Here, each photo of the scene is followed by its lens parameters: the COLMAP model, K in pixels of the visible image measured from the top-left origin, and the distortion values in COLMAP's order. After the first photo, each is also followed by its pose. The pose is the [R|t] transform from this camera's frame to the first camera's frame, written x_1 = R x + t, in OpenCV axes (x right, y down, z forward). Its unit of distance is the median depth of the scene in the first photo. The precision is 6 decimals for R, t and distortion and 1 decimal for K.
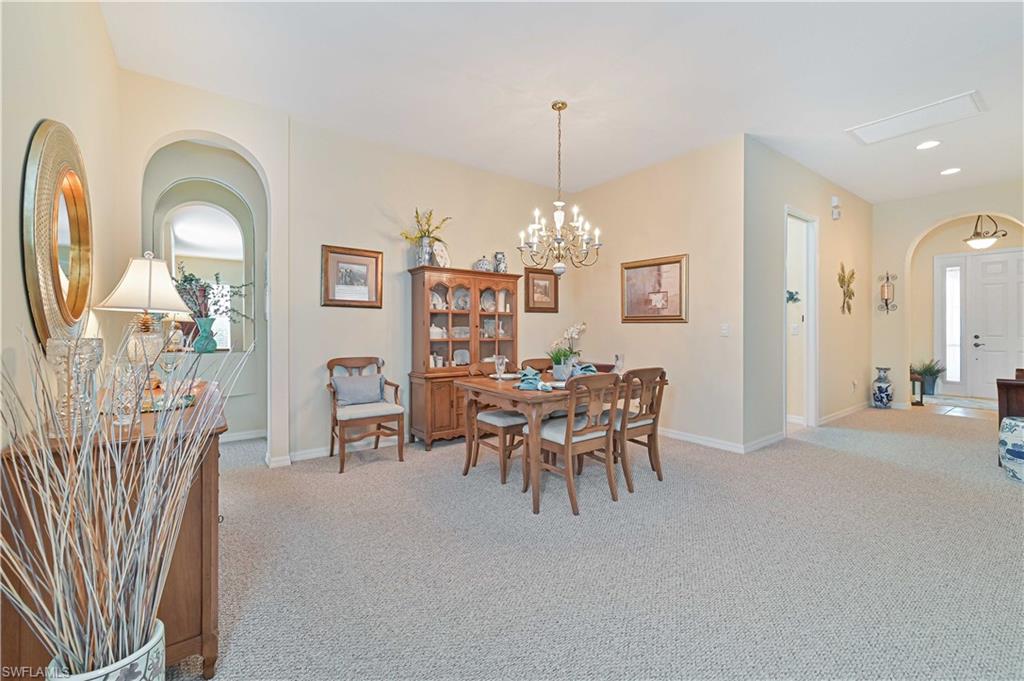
lens RADIAL K [[431.7, 0, 514.7], [0, 431.7, 333.0], [0, 0, 1]] dist [-0.000141, 0.000212]
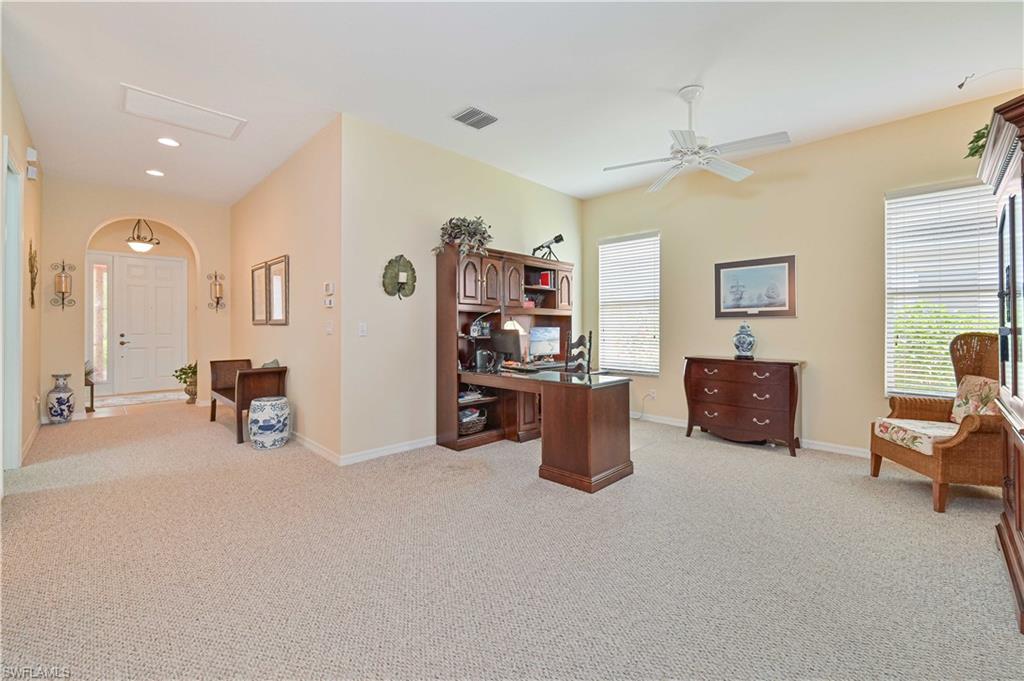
lens RADIAL K [[426.1, 0, 512.3], [0, 426.1, 326.4], [0, 0, 1]] dist [0.000521, 0.000082]
pose [[-0.146187, 0.001172, 0.989256, -0.108467], [0.011654, 0.999932, 0.000538, -0.003391], [-0.989188, 0.011607, -0.146191, 0.321611]]
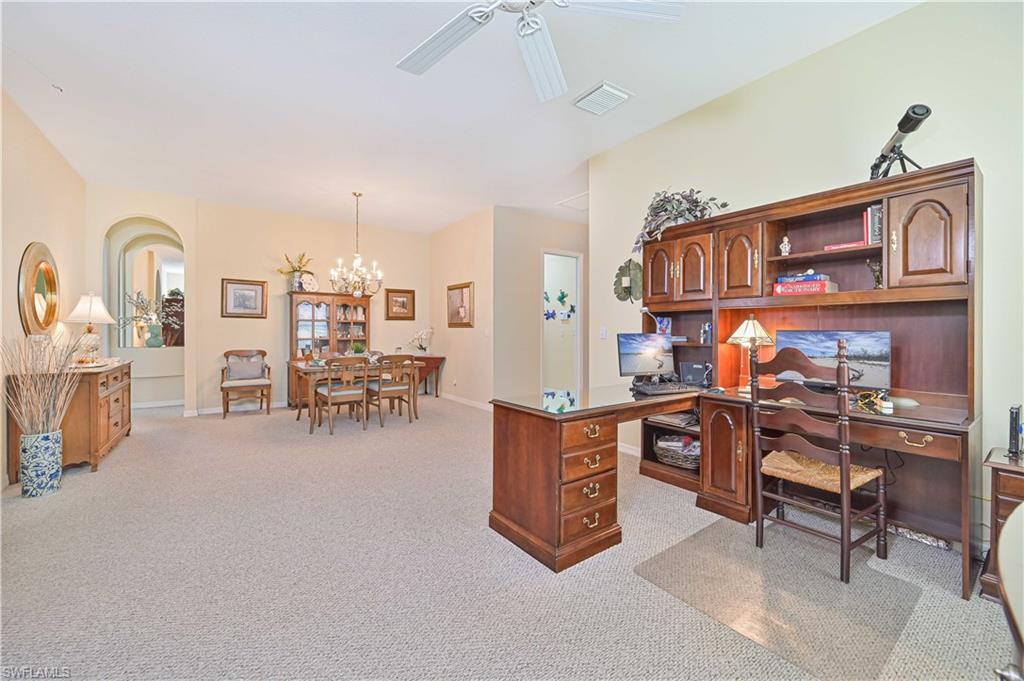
lens RADIAL K [[409.6, 0, 509.0], [0, 409.6, 331.1], [0, 0, 1]] dist [-0.000609, -0.000117]
pose [[0.999871, -0.000811, -0.016071, 0.533743], [0.000610, 0.999921, -0.012518, 0.006357], [0.016080, 0.012507, 0.999792, -0.407562]]
